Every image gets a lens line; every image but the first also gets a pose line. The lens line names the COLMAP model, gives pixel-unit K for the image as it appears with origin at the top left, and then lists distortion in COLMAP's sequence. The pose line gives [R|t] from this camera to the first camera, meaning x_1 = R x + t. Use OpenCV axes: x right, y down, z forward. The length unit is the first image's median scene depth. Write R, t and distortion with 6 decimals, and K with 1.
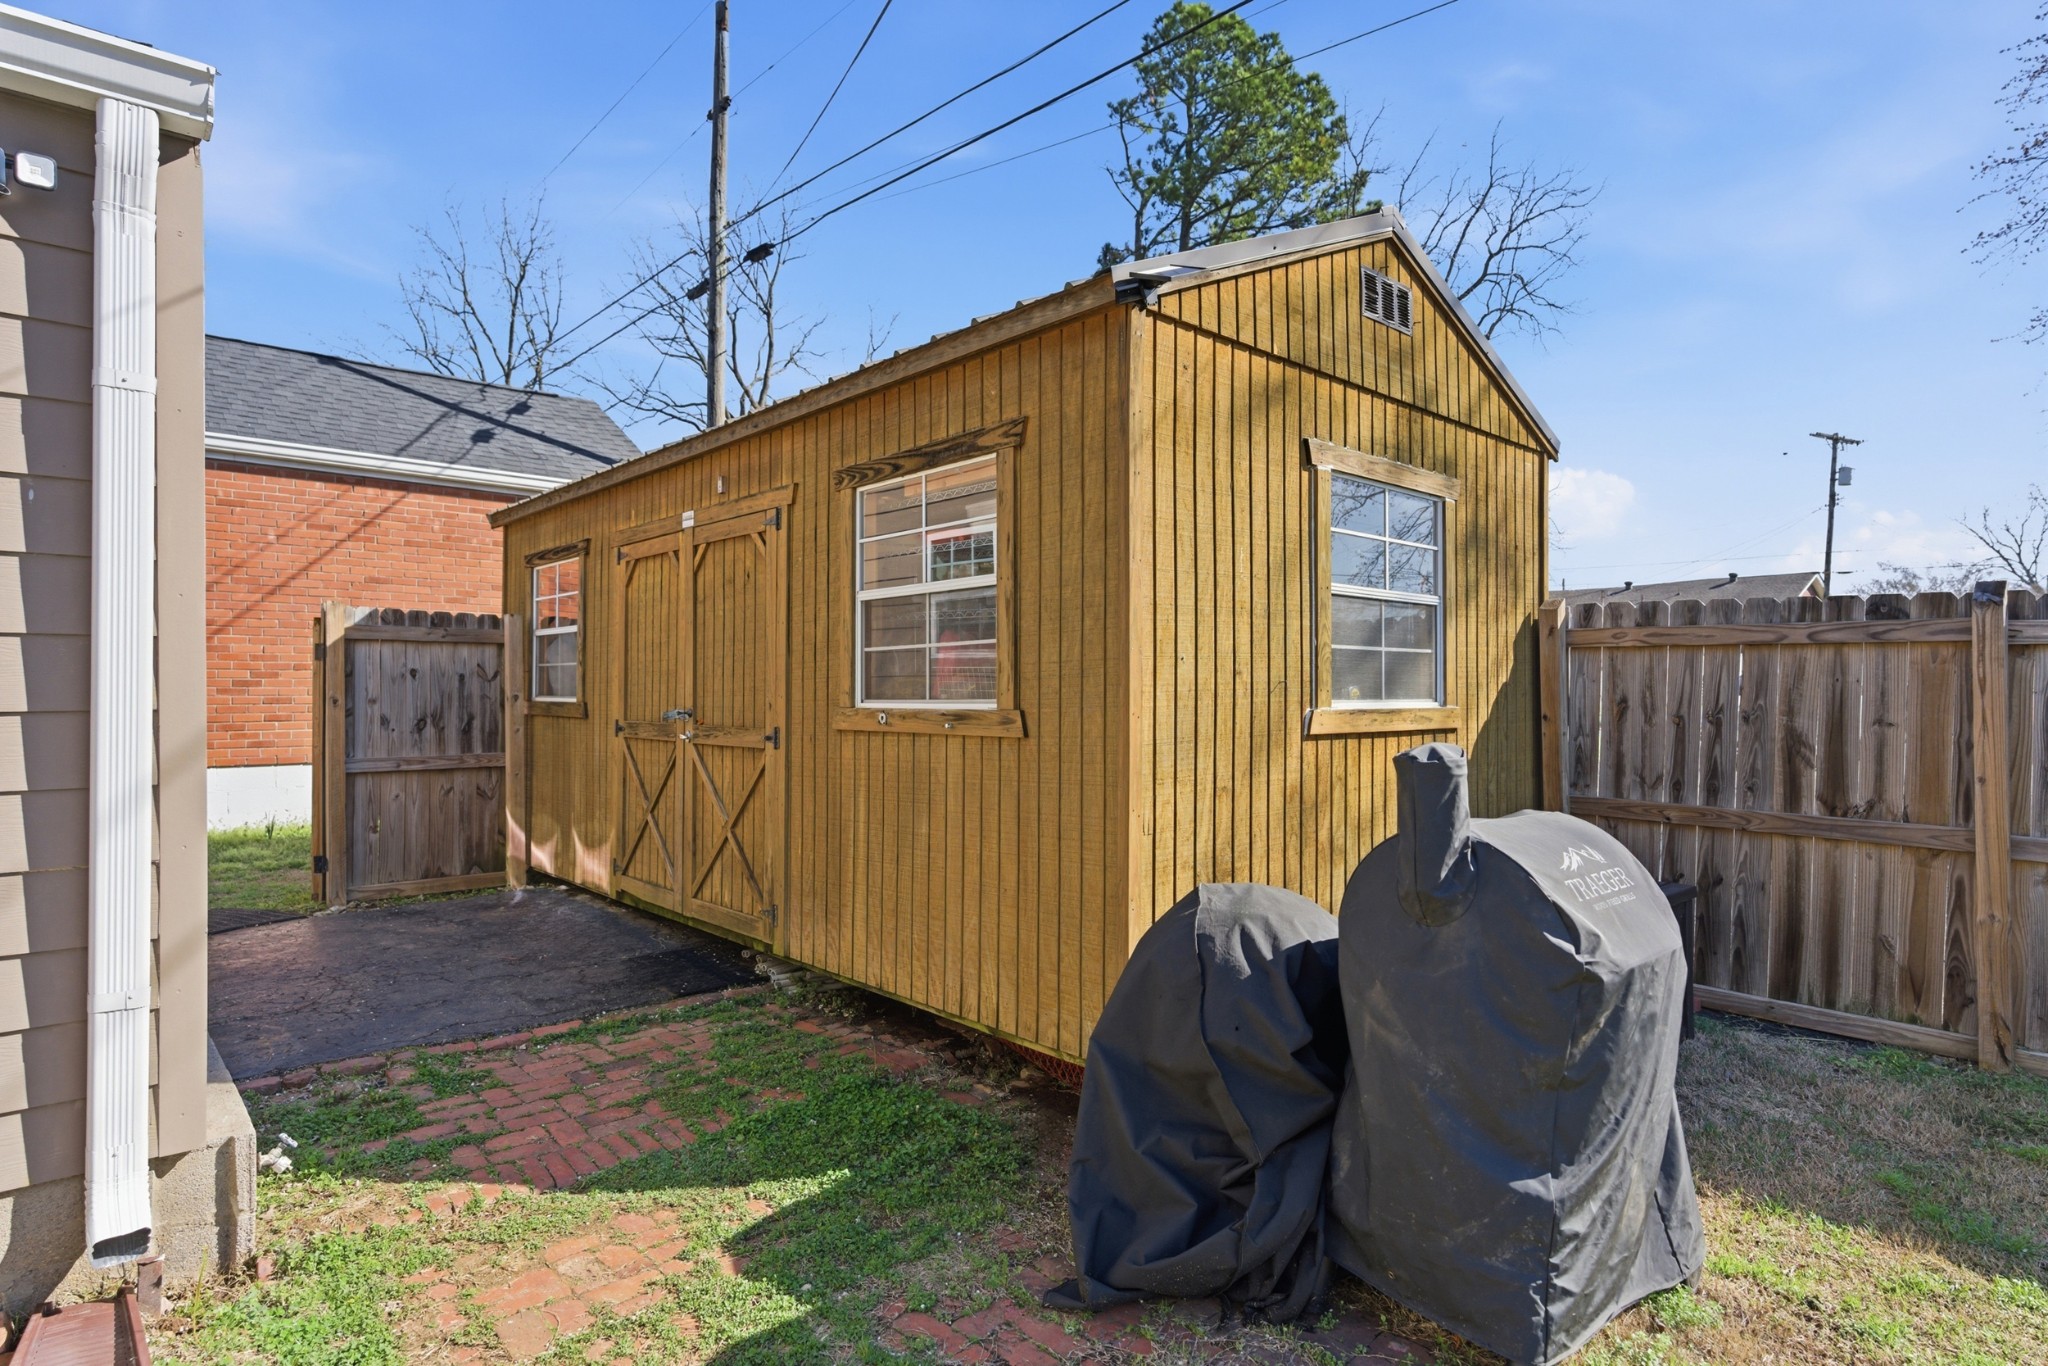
lens RADIAL K [[1116.8, 0, 1024.0], [0, 1116.8, 683.0], [0, 0, 1]] dist [0.009136, 0.001242]
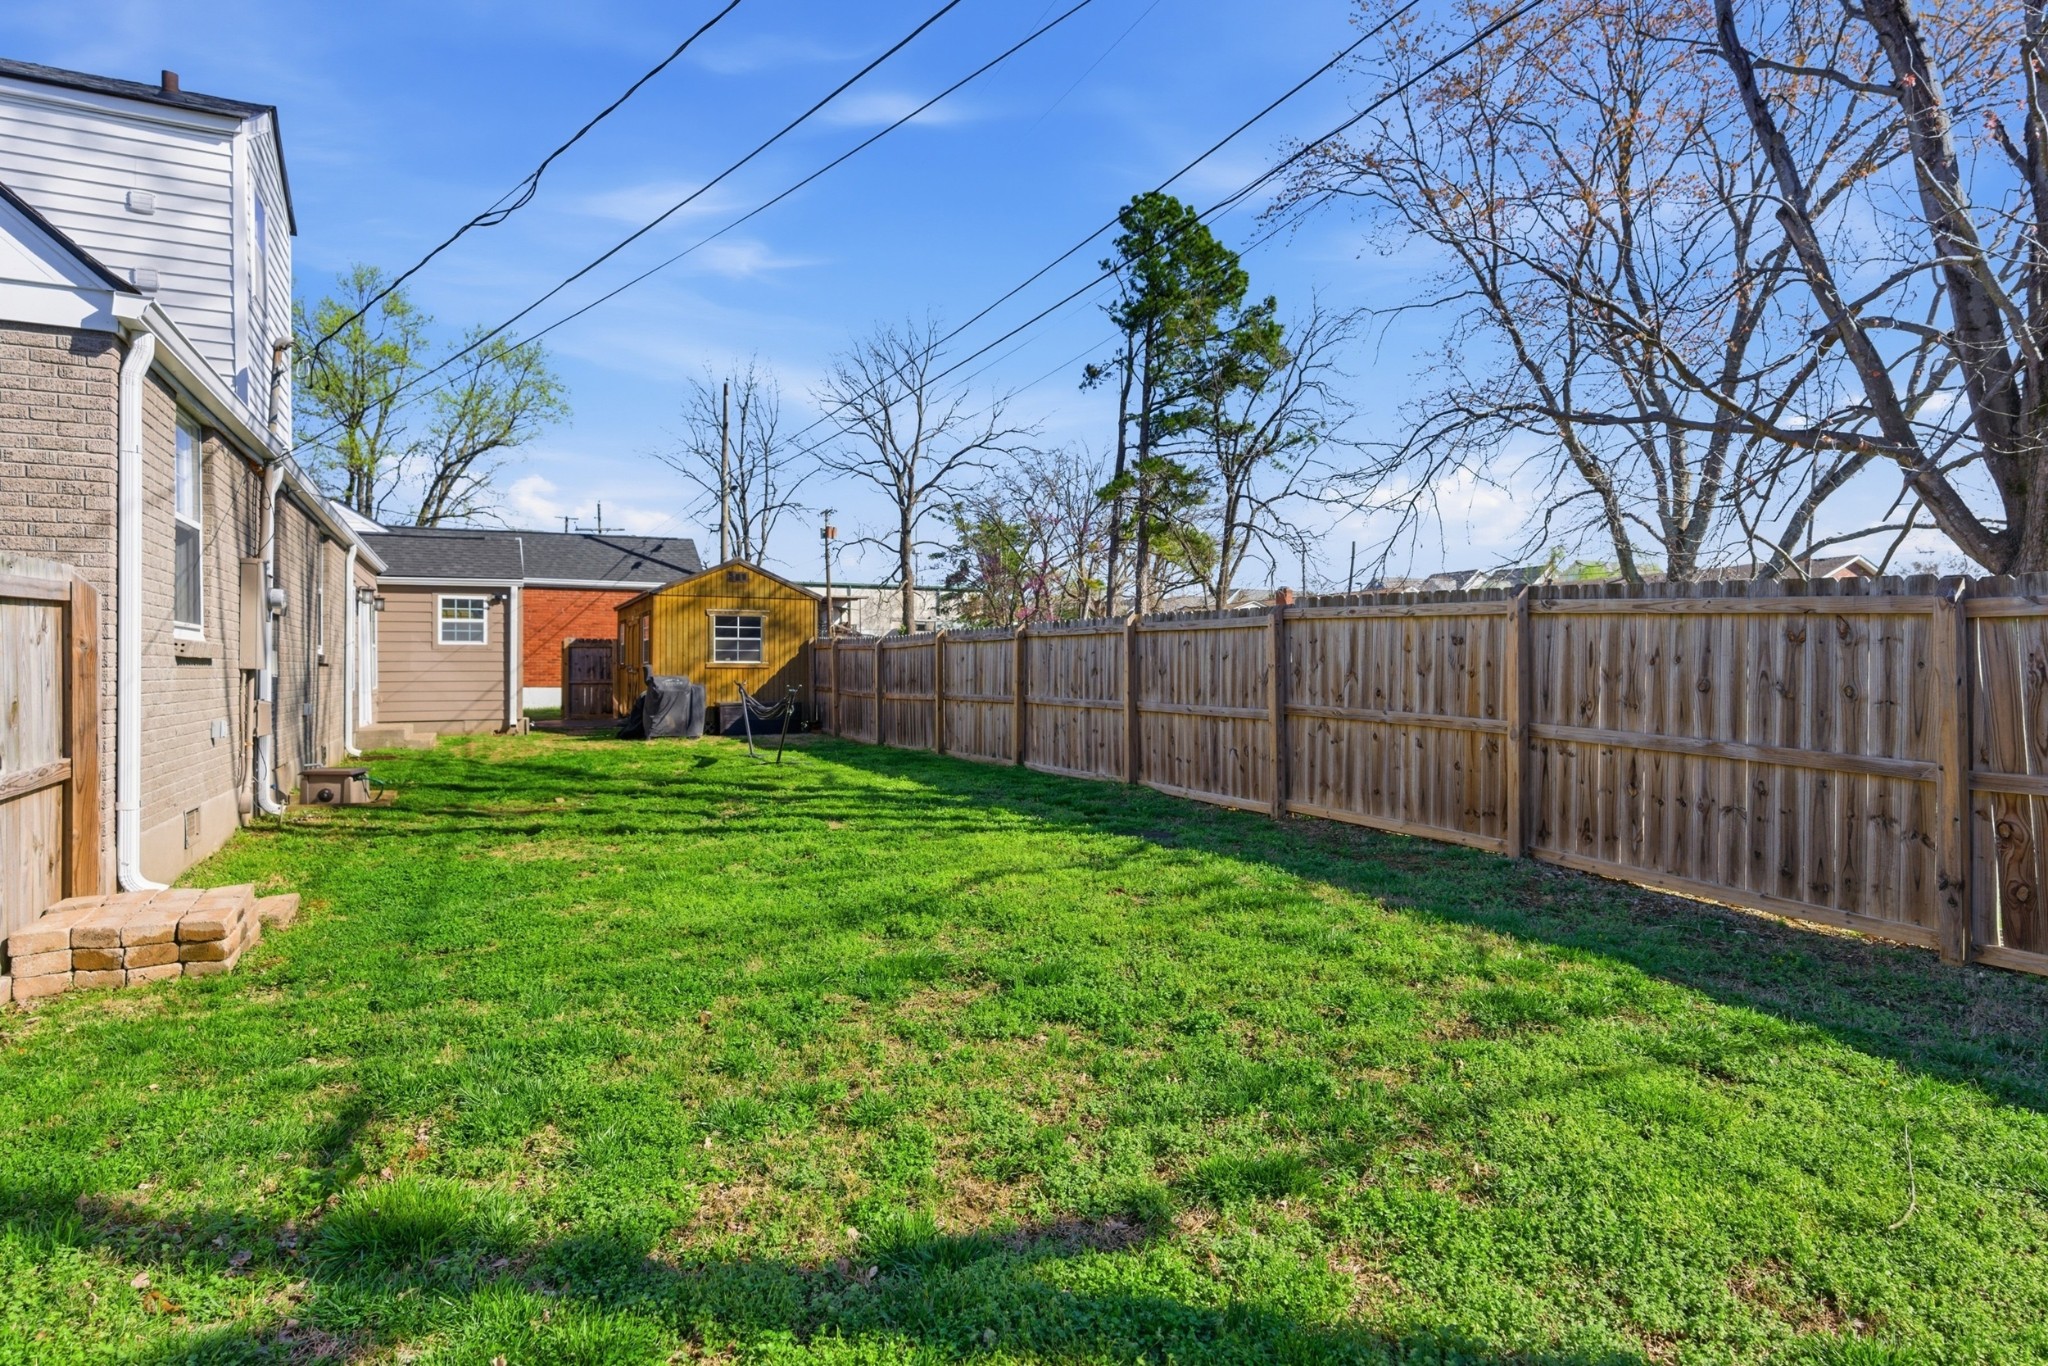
lens RADIAL K [[1055.6, 0, 1024.0], [0, 1055.6, 683.0], [0, 0, 1]] dist [0.000797, 0.000206]
pose [[0.968318, 0.001402, -0.249718, 1.004846], [0.004433, 0.999730, 0.022803, 0.003745], [0.249683, -0.023188, 0.968050, -1.167543]]
